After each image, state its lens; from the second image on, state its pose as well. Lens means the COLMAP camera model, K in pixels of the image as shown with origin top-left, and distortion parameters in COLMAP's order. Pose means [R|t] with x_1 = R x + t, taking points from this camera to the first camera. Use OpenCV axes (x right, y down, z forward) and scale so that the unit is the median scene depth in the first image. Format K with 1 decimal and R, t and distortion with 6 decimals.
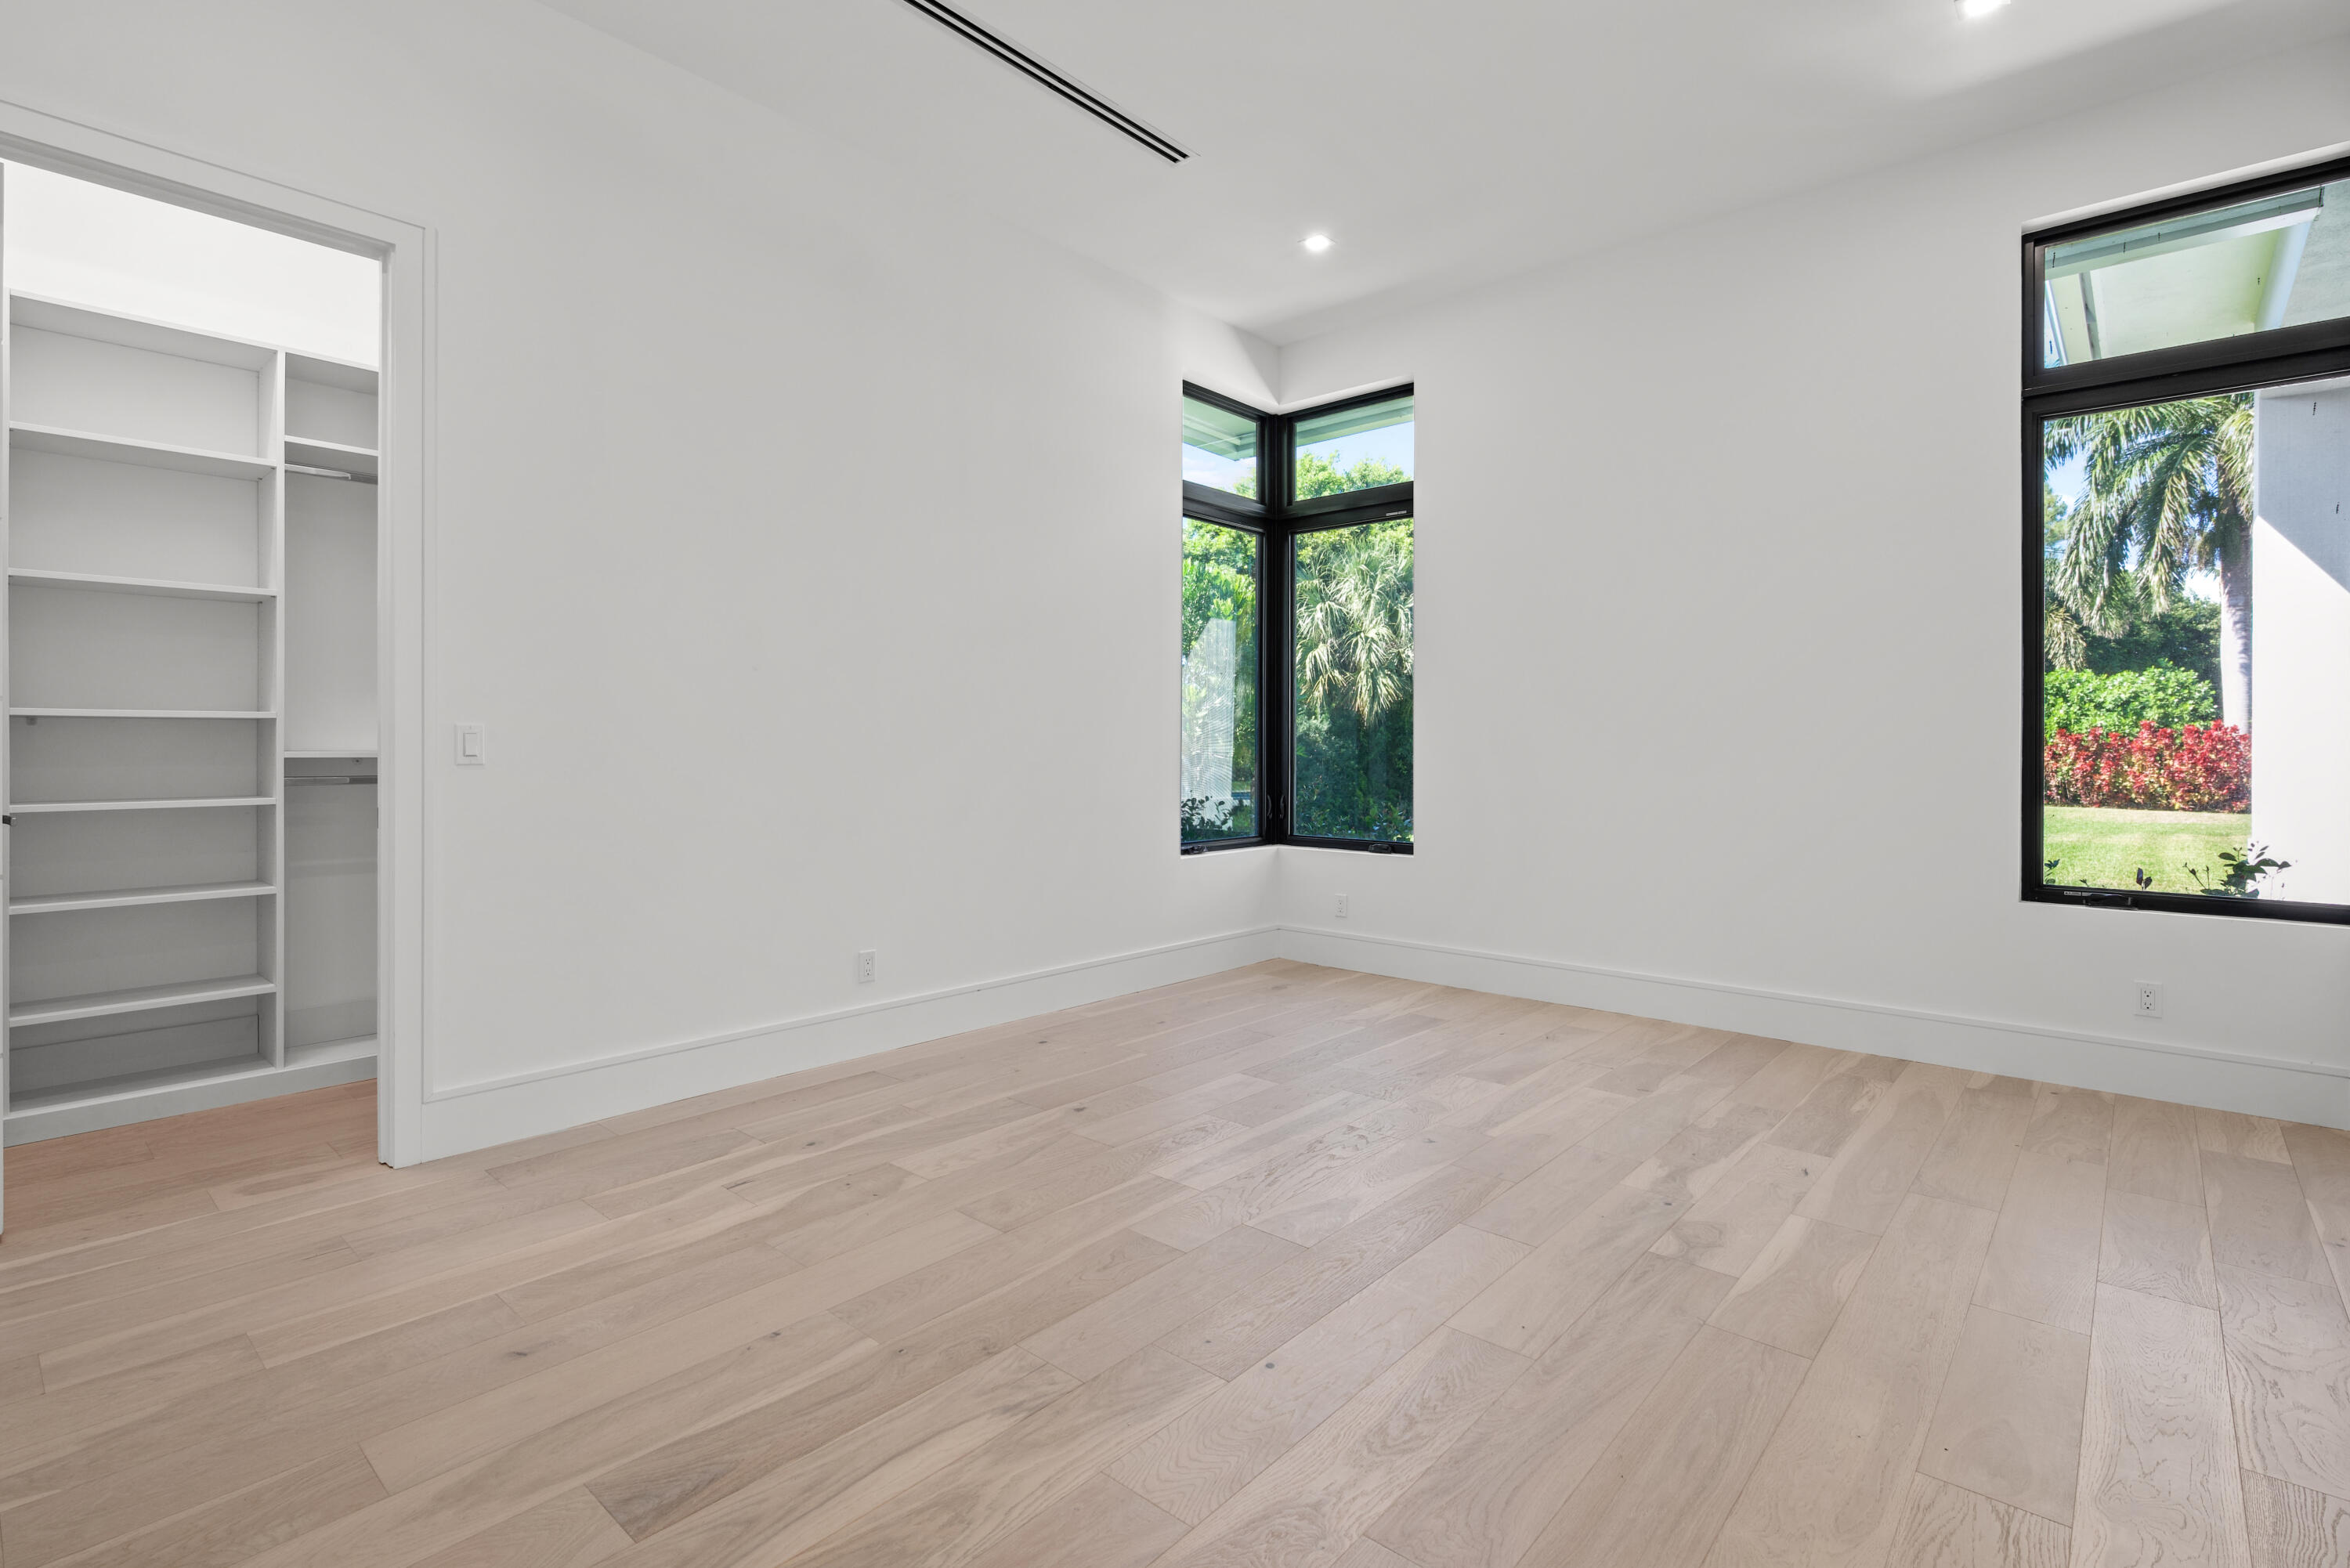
lens RADIAL K [[1098.9, 0, 1183.1], [0, 1098.9, 725.1], [0, 0, 1]] dist [-0.002486, -0.000279]
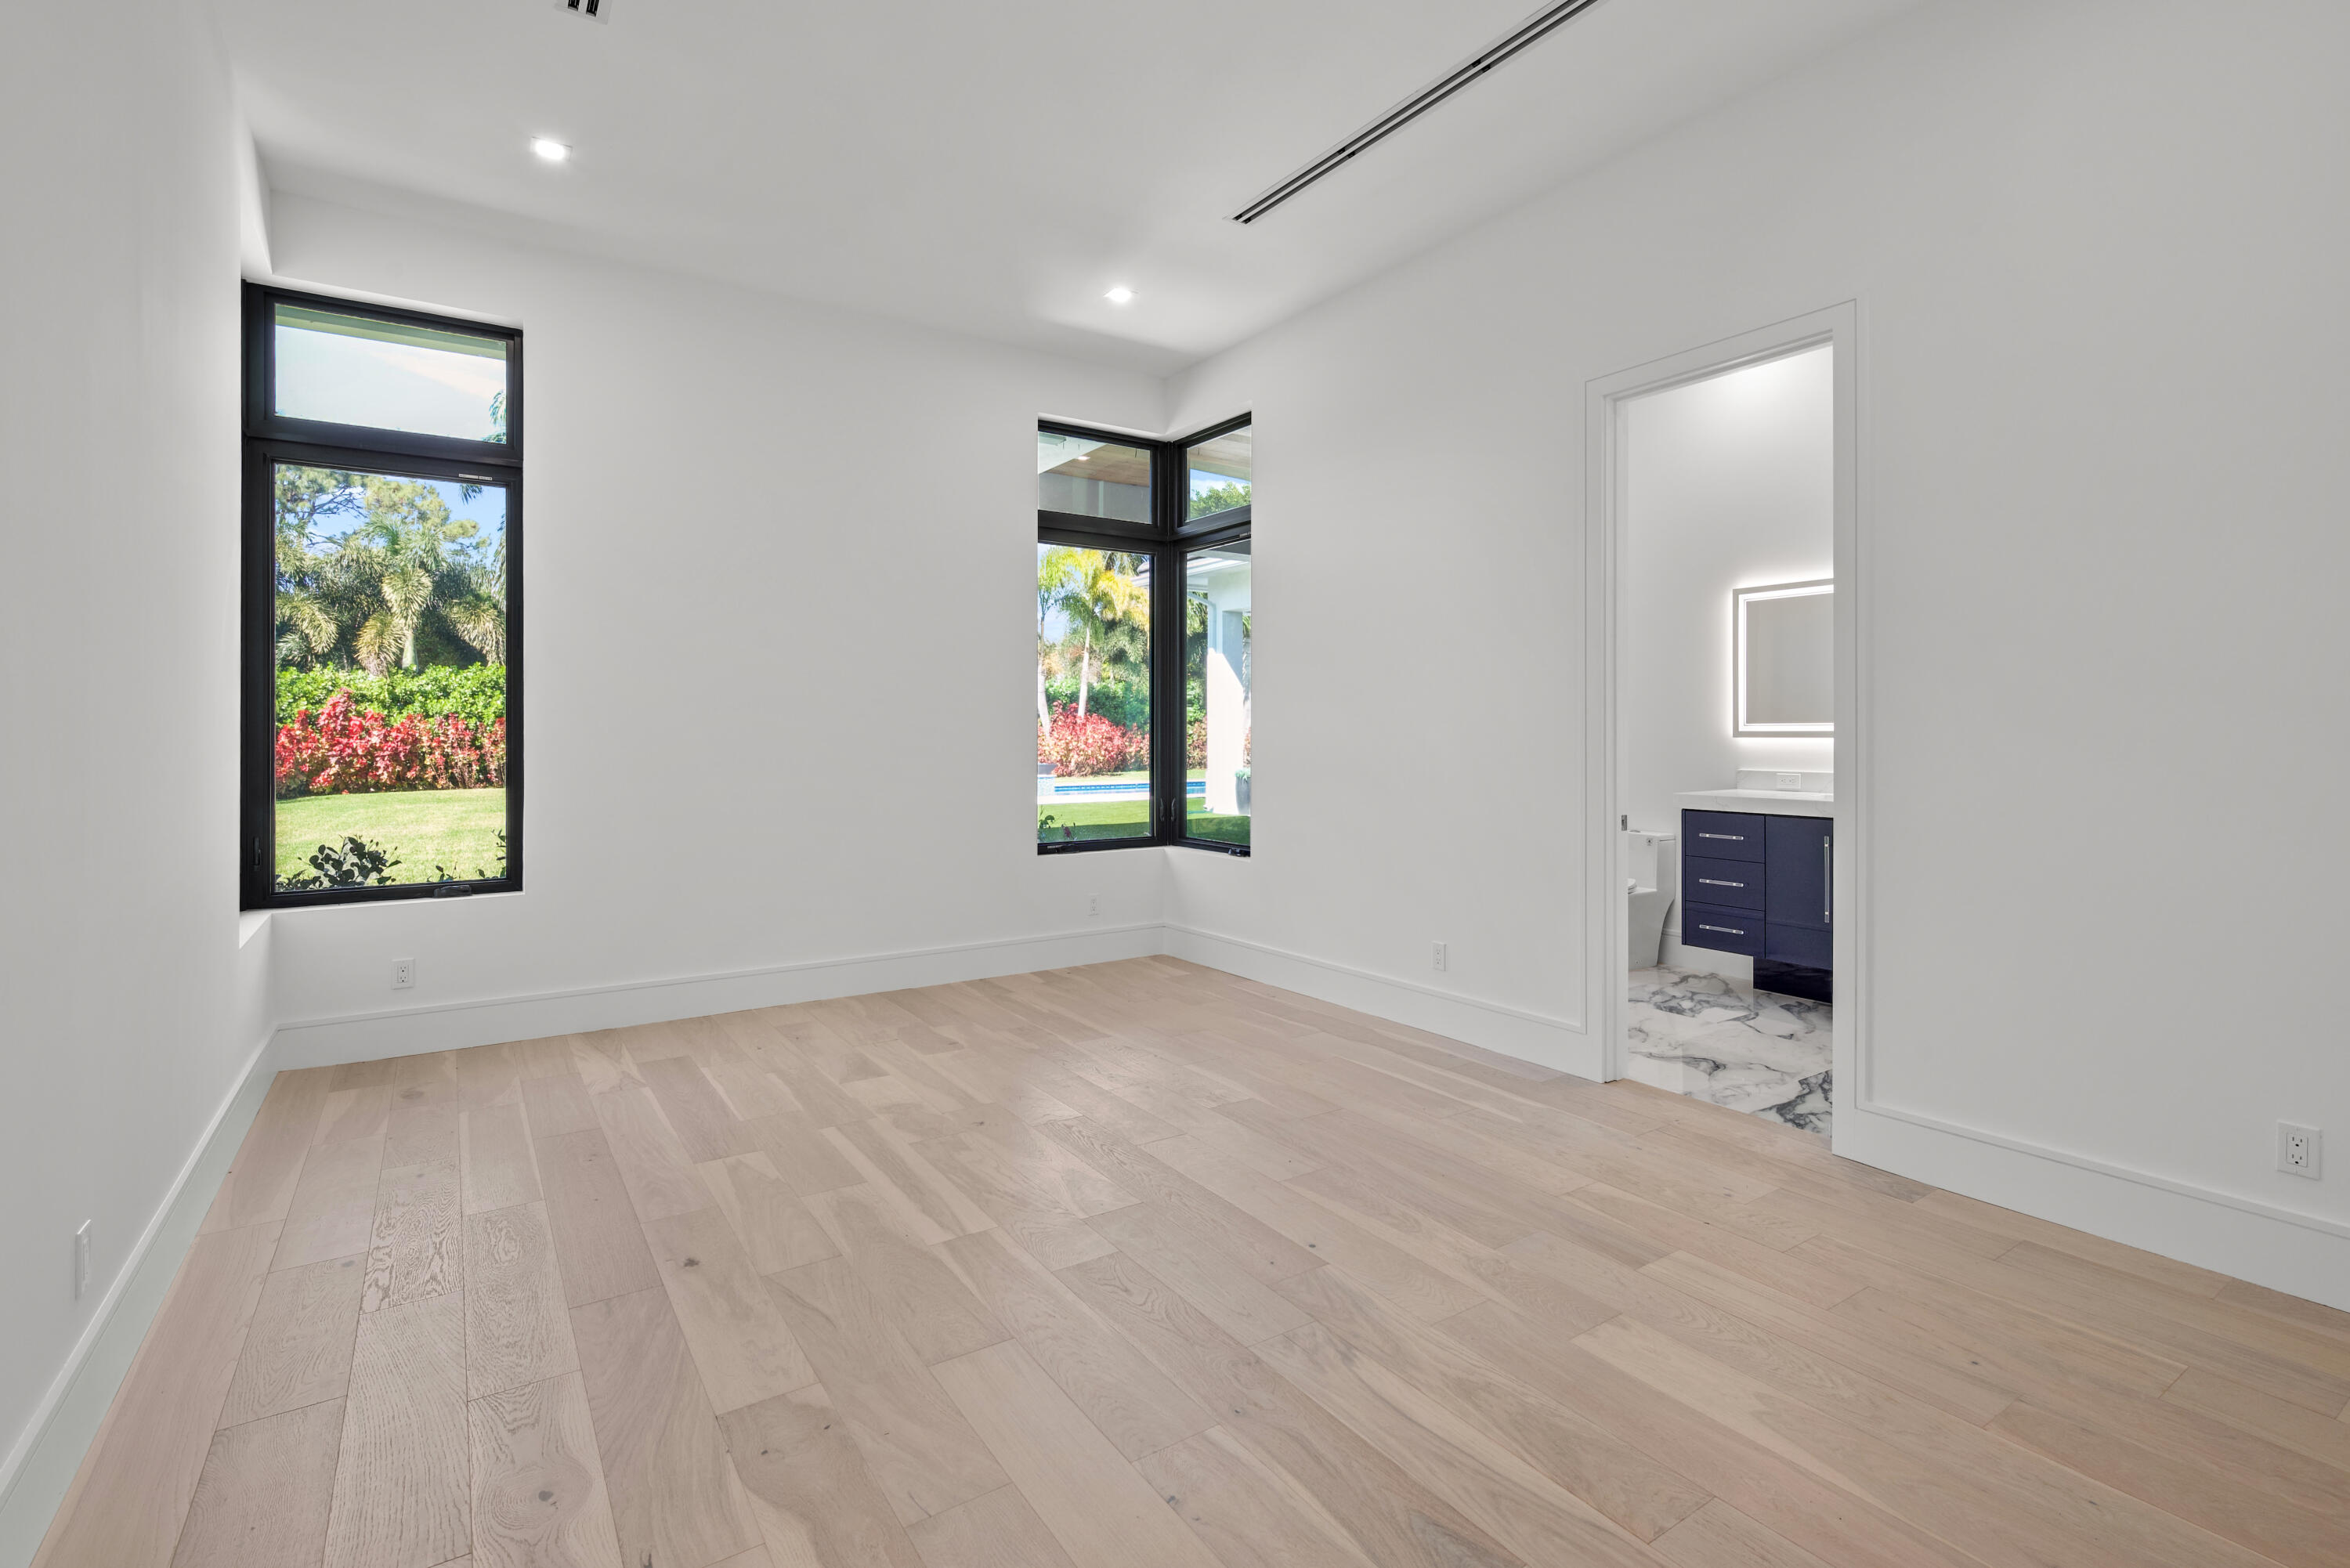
lens RADIAL K [[1098.9, 0, 1183.1], [0, 1098.9, 725.1], [0, 0, 1]] dist [-0.002486, -0.000279]
pose [[0.253572, 0.004133, 0.967308, -1.201269], [-0.016750, 0.999860, 0.000119, -0.038370], [-0.967171, -0.016233, 0.253606, 0.799859]]
